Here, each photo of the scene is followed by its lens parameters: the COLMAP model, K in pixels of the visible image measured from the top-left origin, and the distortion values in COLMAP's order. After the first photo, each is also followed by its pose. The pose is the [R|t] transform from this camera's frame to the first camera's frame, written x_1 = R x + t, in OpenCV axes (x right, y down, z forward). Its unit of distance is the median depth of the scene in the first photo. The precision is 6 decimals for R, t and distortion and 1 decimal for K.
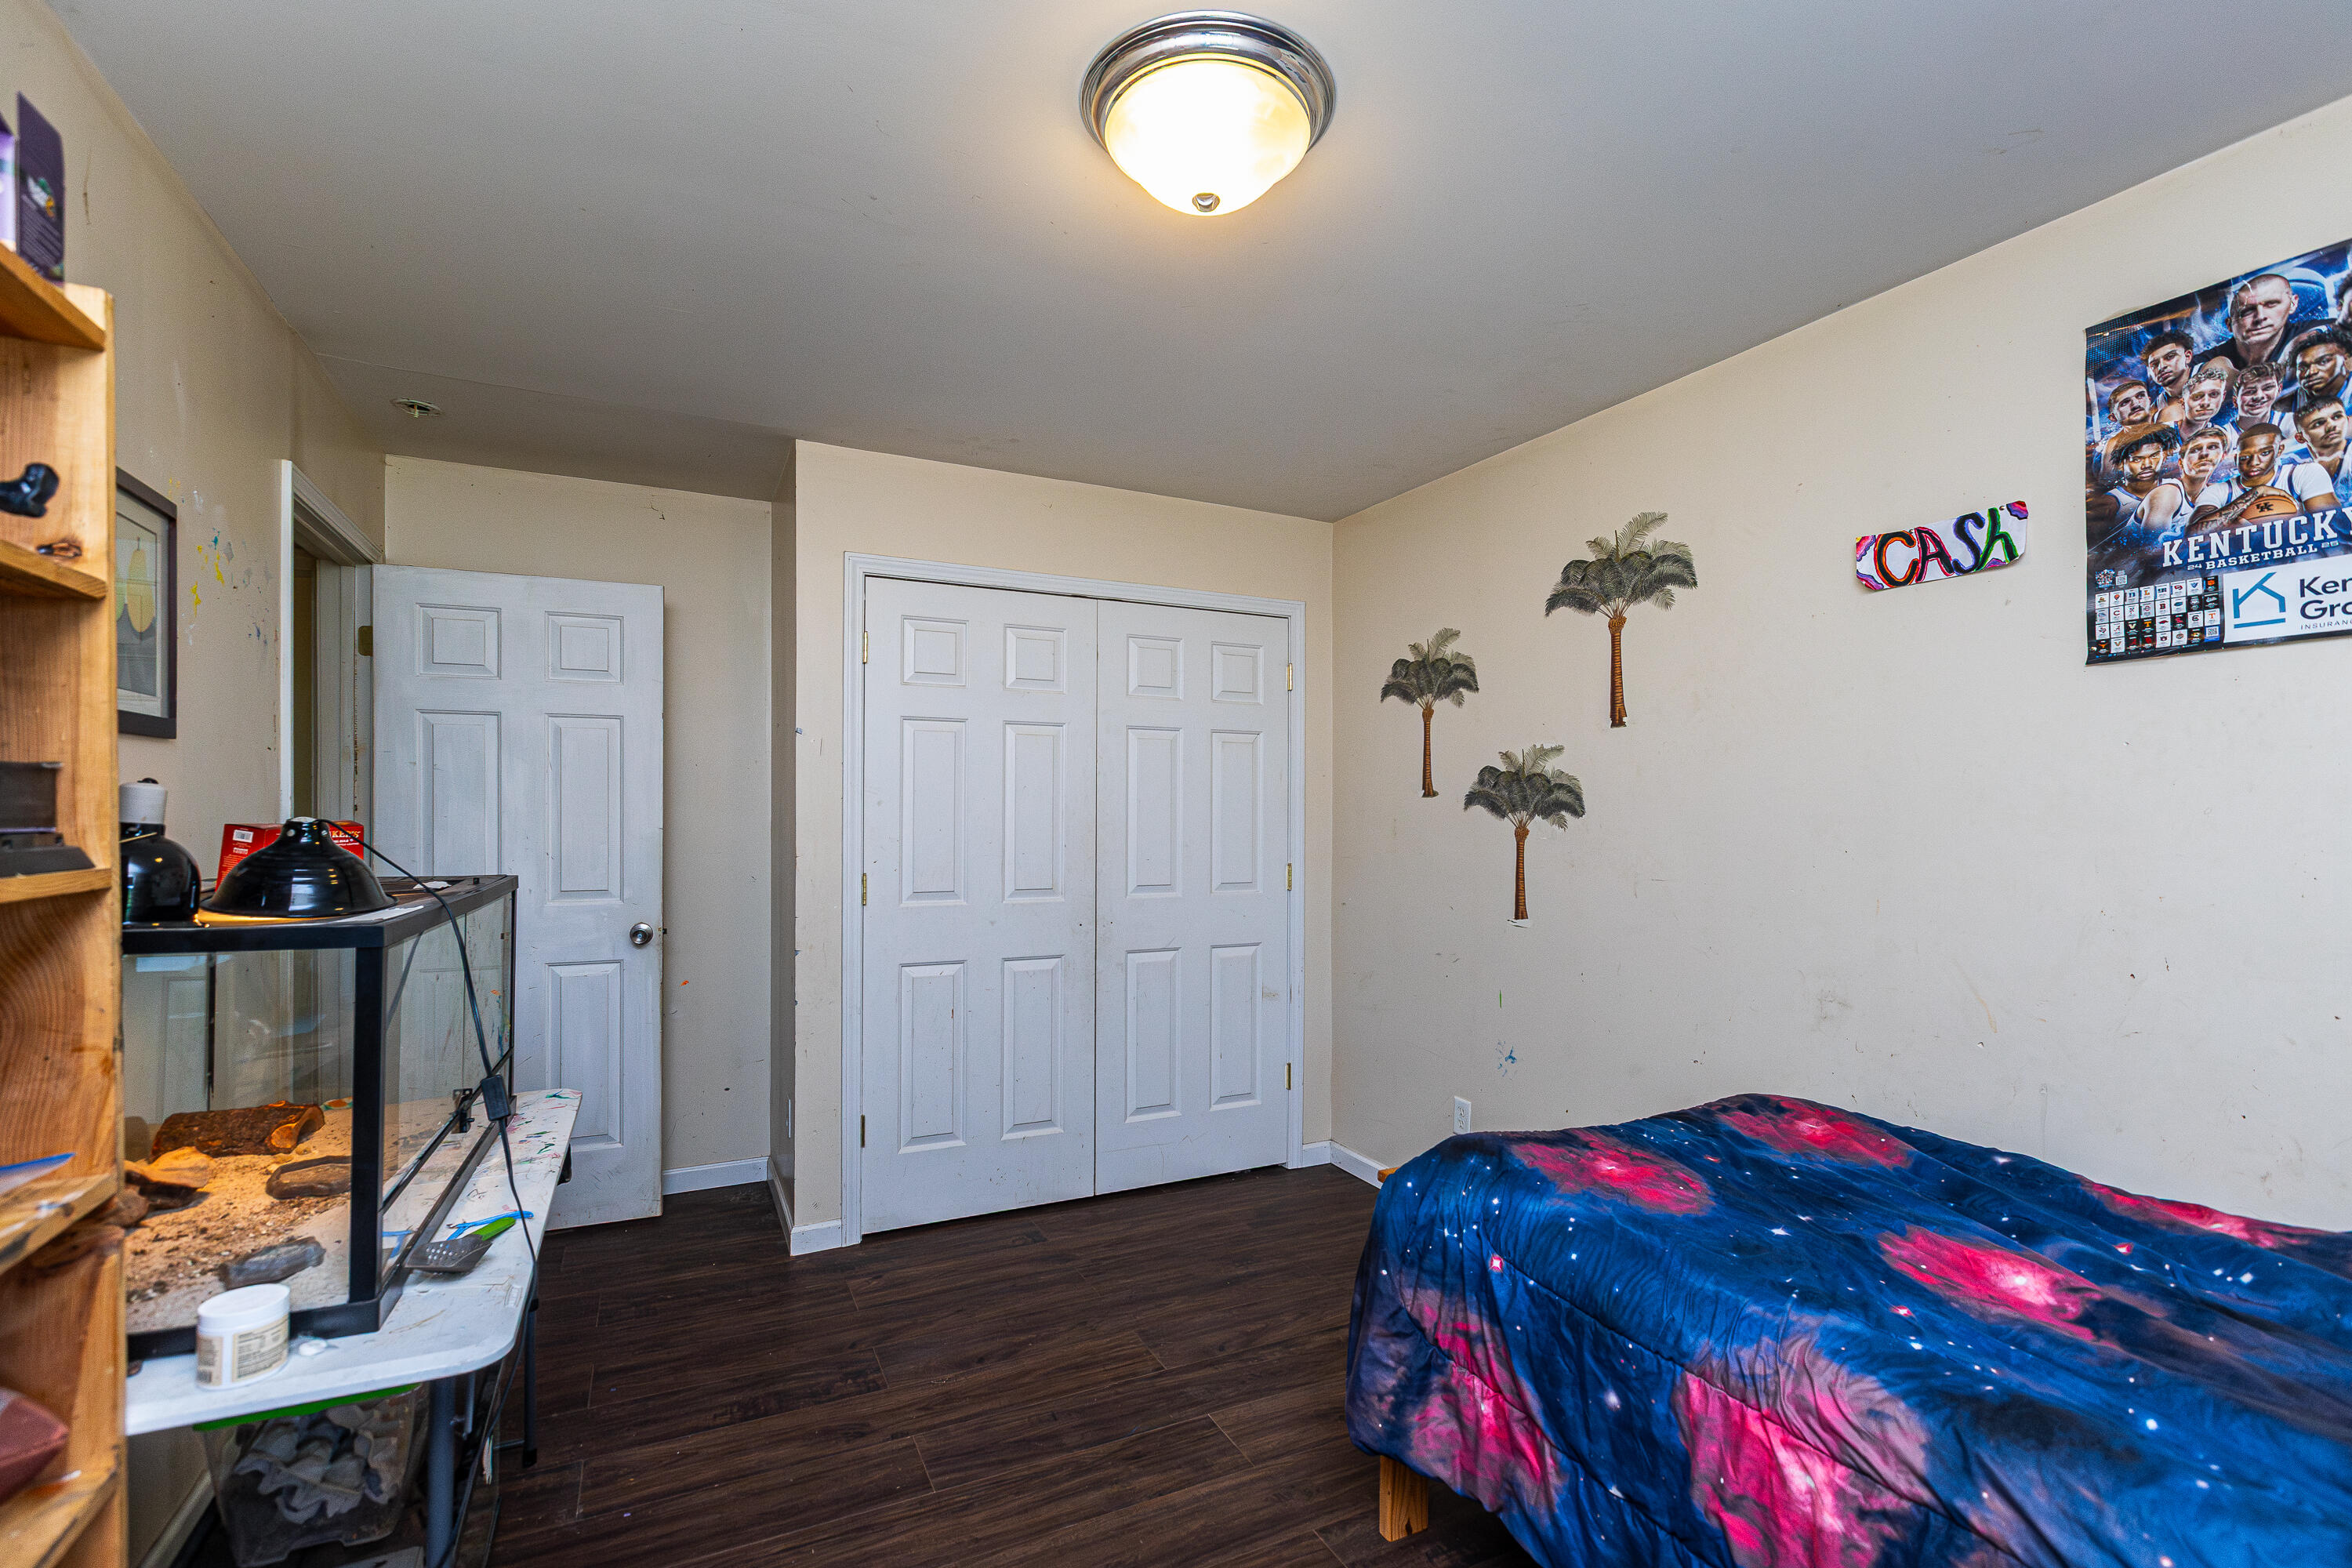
lens RADIAL K [[1058.6, 0, 1183.1], [0, 1058.6, 797.0], [0, 0, 1]] dist [-0.000445, 0.000033]
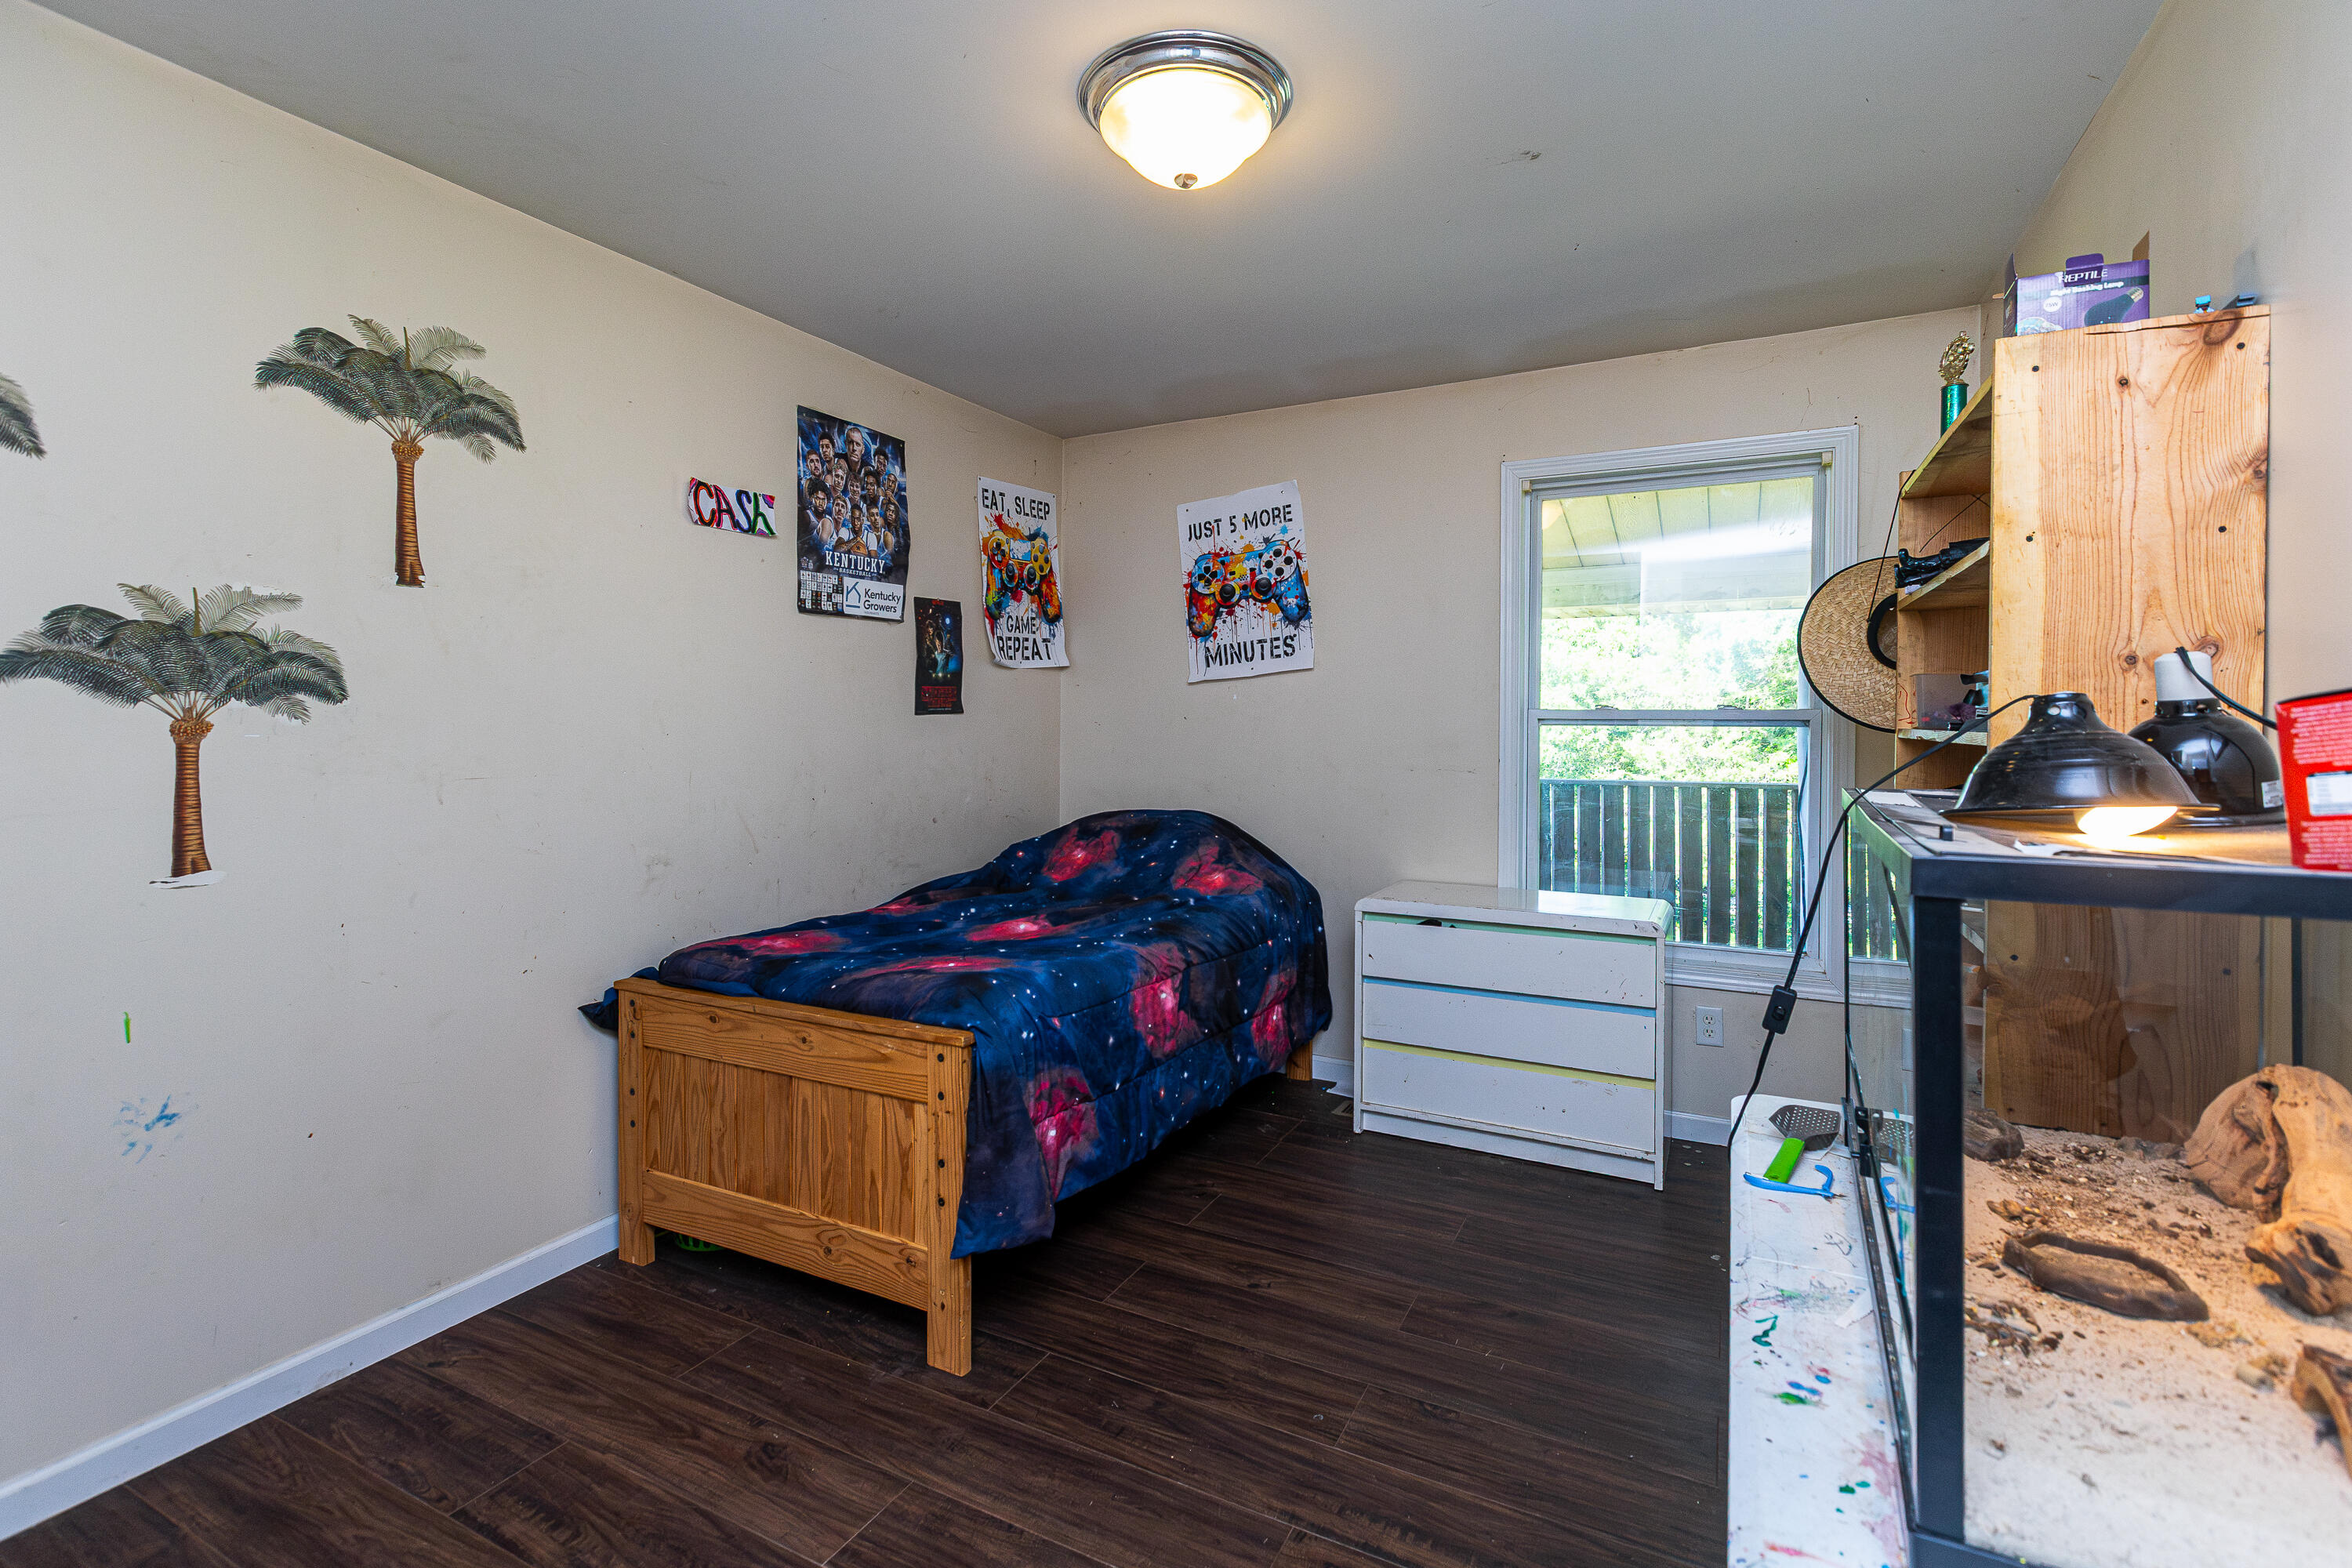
lens RADIAL K [[1058.6, 0, 1202.2], [0, 1058.6, 726.1], [0, 0, 1]] dist [-0.000445, 0.000033]
pose [[-0.607762, -0.005482, 0.794100, -0.748195], [-0.010643, 0.999943, -0.001242, 0.041307], [-0.794048, -0.009207, -0.607786, 1.371616]]
